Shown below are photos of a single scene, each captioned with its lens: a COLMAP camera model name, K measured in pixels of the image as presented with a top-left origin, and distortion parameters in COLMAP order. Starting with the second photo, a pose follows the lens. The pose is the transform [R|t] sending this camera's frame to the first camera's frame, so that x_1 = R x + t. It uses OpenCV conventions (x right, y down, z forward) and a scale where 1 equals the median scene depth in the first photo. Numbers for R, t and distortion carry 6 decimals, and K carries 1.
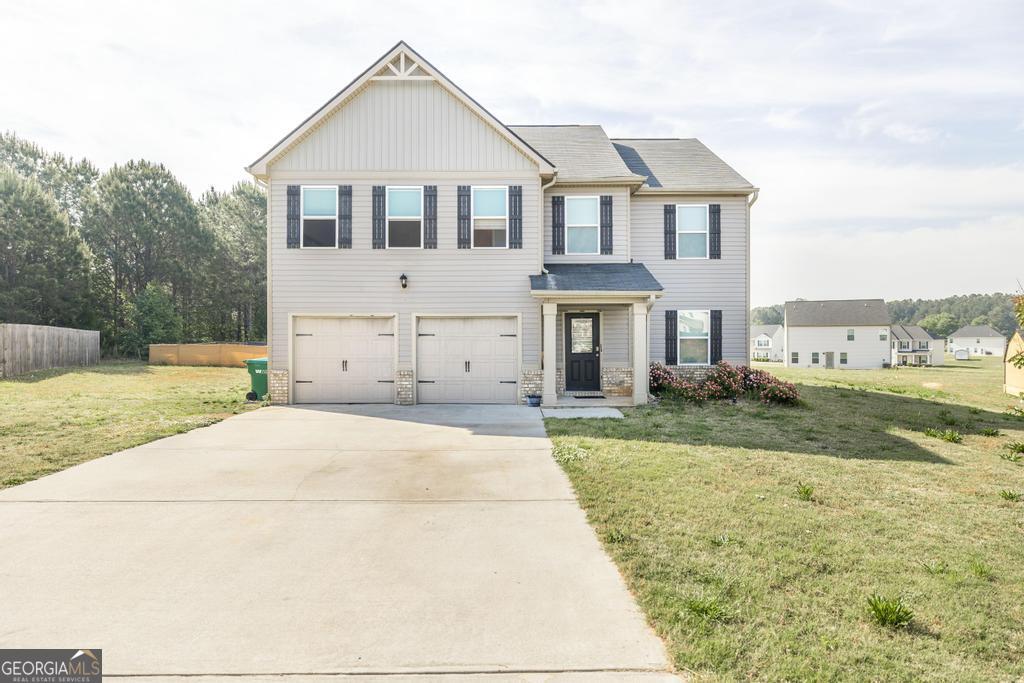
lens RADIAL K [[606.1, 0, 506.9], [0, 606.1, 336.3], [0, 0, 1]] dist [-0.000379, -0.002118]
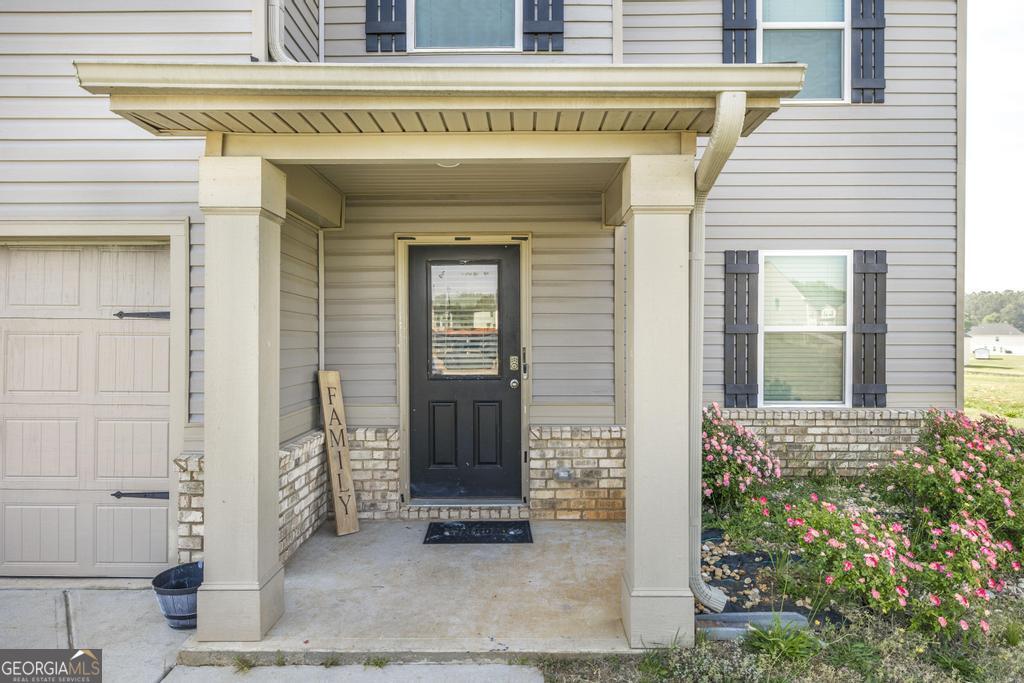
lens RADIAL K [[577.6, 0, 504.7], [0, 577.6, 339.8], [0, 0, 1]] dist [0.000423, 0.000711]
pose [[0.999837, 0.003226, -0.017764, 0.152359], [-0.003018, 0.999927, 0.011680, 0.005539], [0.017800, -0.011625, 0.999774, 0.717869]]
